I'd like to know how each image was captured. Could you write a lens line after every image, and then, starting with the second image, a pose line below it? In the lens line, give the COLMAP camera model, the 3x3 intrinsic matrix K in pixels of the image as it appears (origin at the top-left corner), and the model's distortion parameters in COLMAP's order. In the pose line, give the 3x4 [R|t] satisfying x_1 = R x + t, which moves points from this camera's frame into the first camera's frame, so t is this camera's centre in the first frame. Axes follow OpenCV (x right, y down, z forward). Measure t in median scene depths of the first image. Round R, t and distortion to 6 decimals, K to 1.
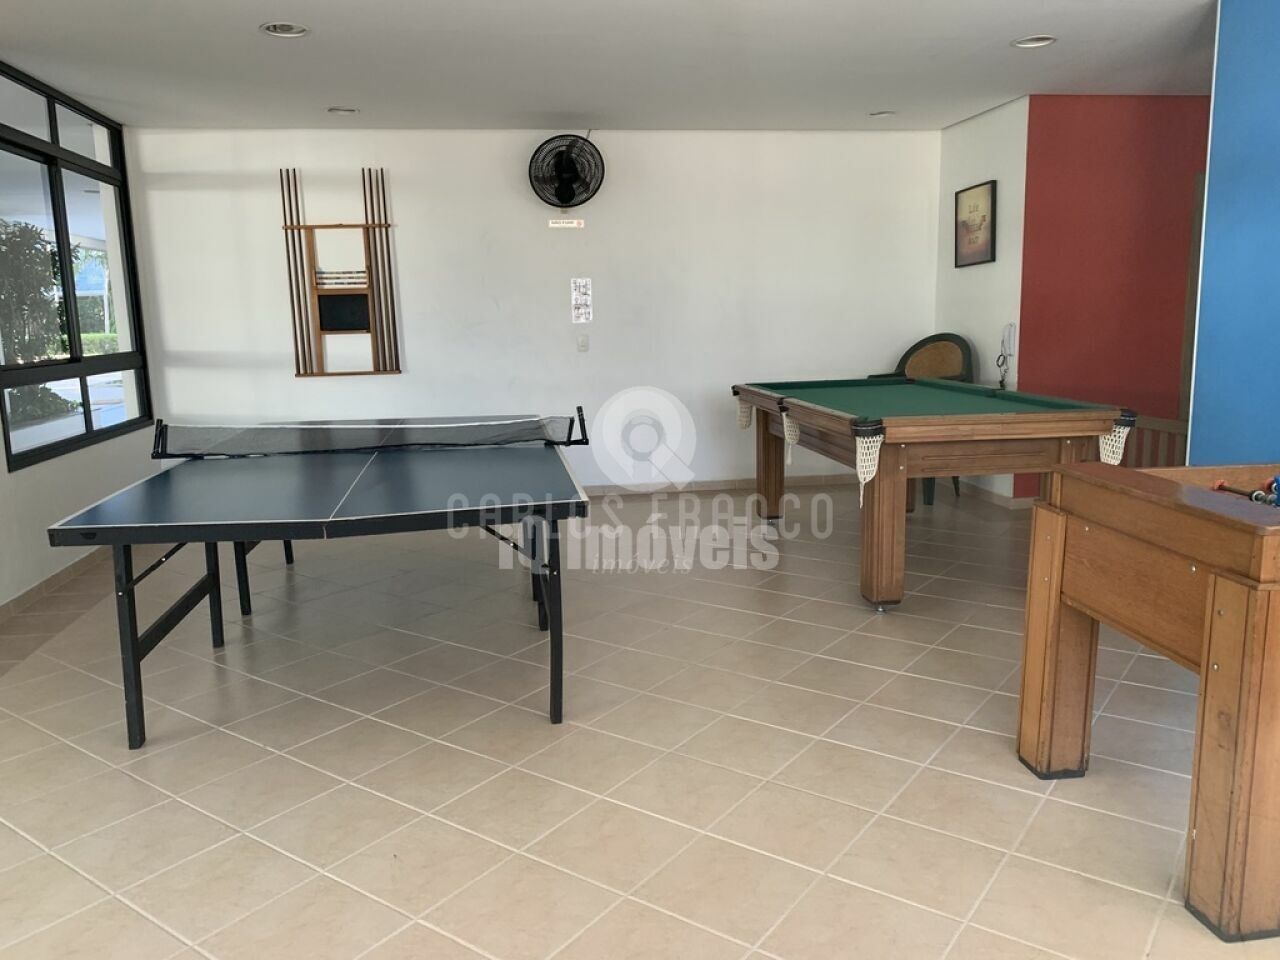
lens RADIAL K [[980.7, 0, 640.0], [0, 980.7, 480.0], [0, 0, 1]] dist [-0.001028, 0.005647]
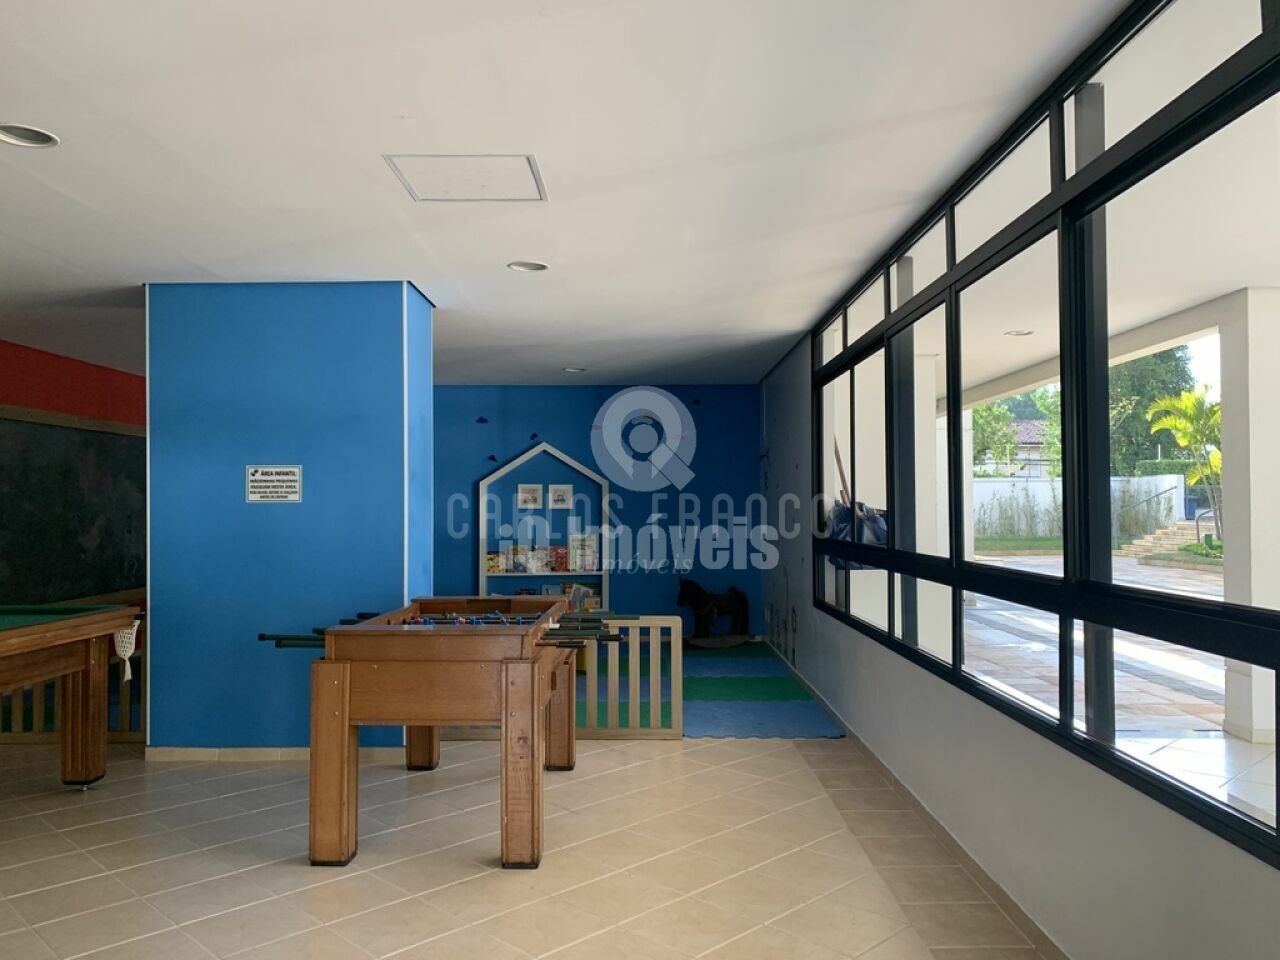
lens RADIAL K [[980.7, 0, 640.0], [0, 980.7, 480.0], [0, 0, 1]] dist [-0.001028, 0.005647]
pose [[0.146895, 0.058259, 0.987435, -0.896196], [0.168150, 0.982264, -0.082969, -0.034366], [-0.974755, 0.178225, 0.134494, 0.338822]]
